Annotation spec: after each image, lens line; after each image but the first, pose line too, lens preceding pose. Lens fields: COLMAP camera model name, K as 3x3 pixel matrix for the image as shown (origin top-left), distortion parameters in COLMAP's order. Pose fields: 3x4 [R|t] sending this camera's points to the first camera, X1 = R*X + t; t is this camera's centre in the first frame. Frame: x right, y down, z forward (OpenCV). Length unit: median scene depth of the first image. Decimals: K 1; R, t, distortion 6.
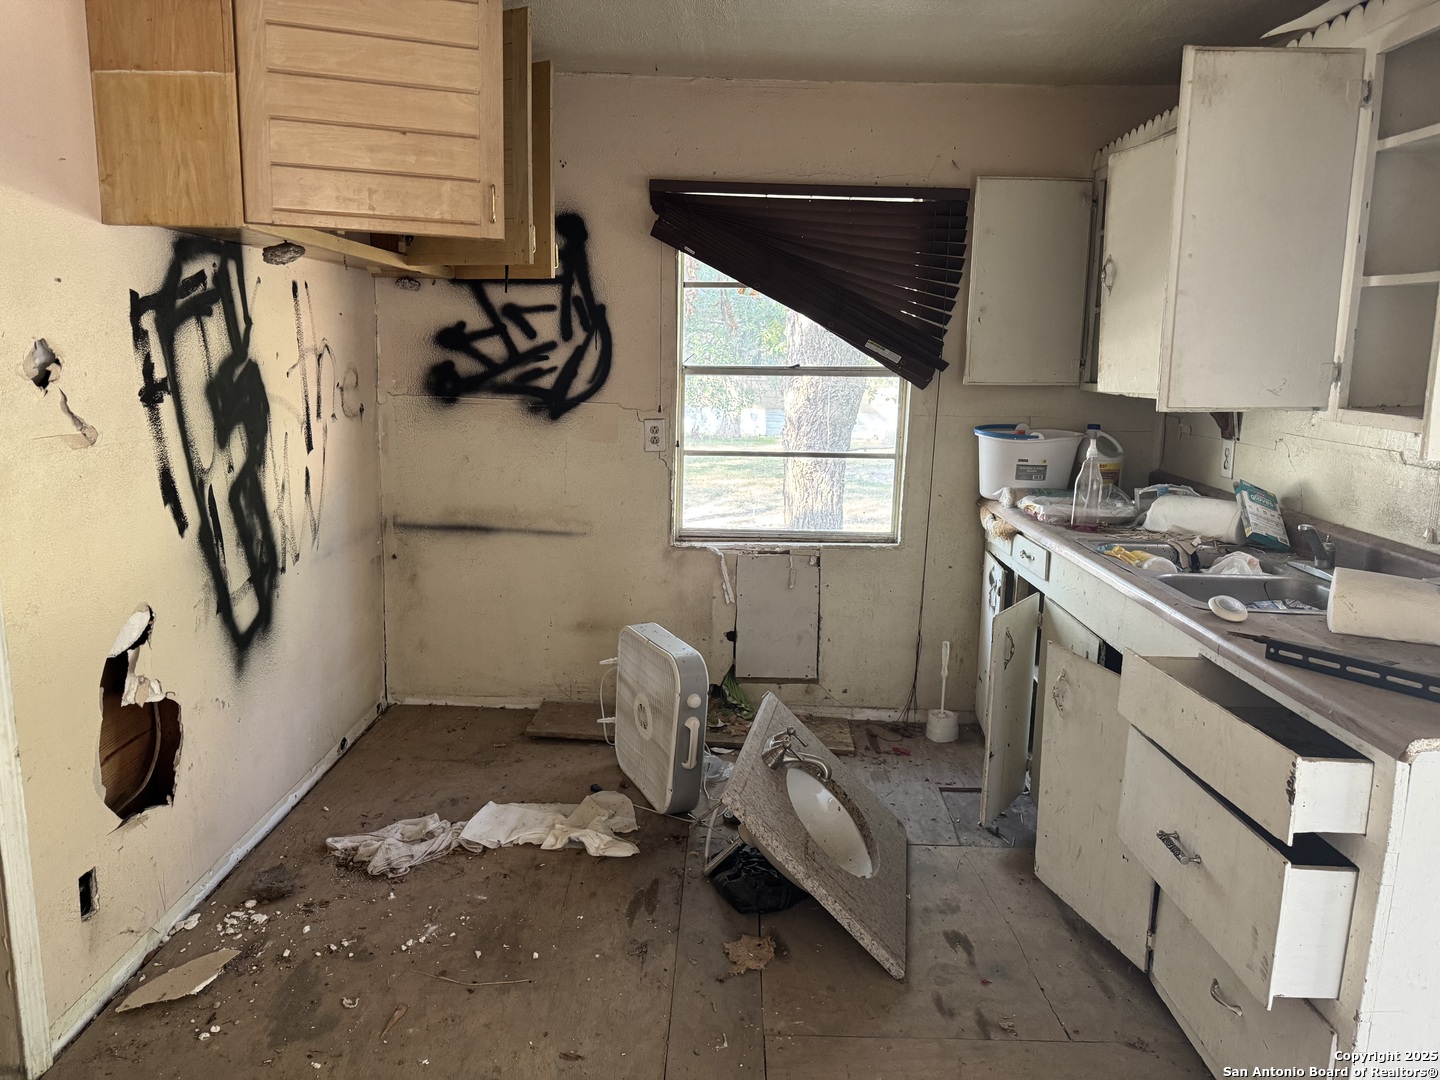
lens RADIAL K [[1025.6, 0, 714.6], [0, 1025.6, 541.4], [0, 0, 1]] dist [0.000885, -0.006441]
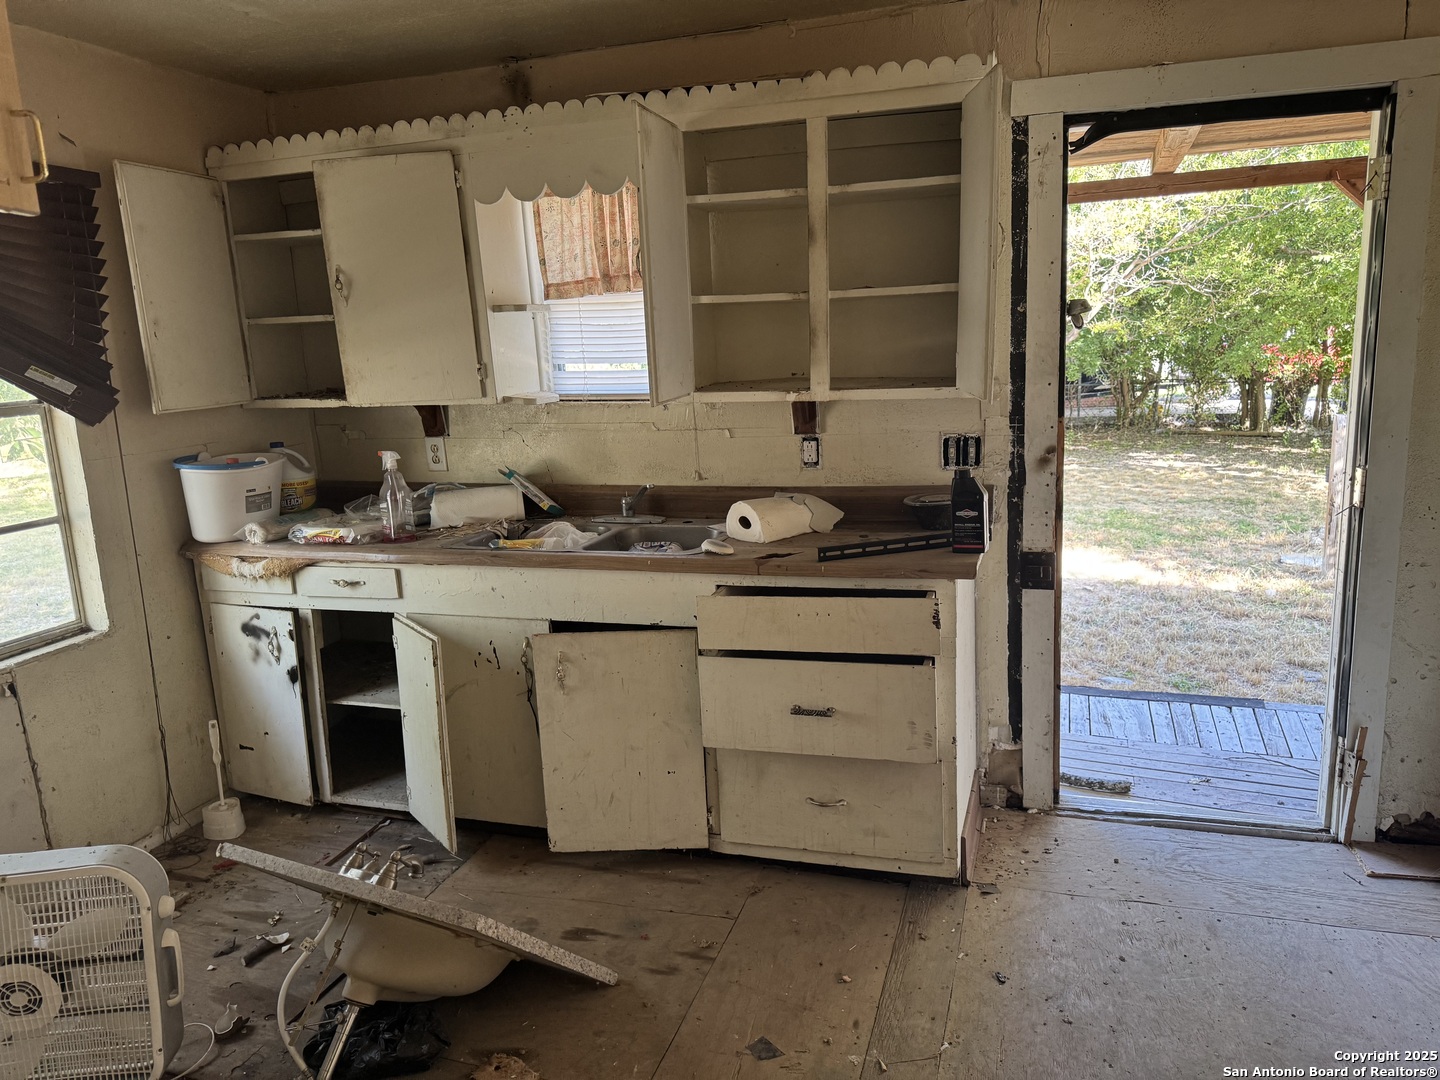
lens RADIAL K [[1025.6, 0, 718.7], [0, 1025.6, 540.6], [0, 0, 1]] dist [0.000885, -0.006441]
pose [[0.254813, -0.210749, 0.943745, -0.445020], [0.216432, 0.963632, 0.156752, -0.088768], [-0.942458, 0.164314, 0.291158, 0.365370]]
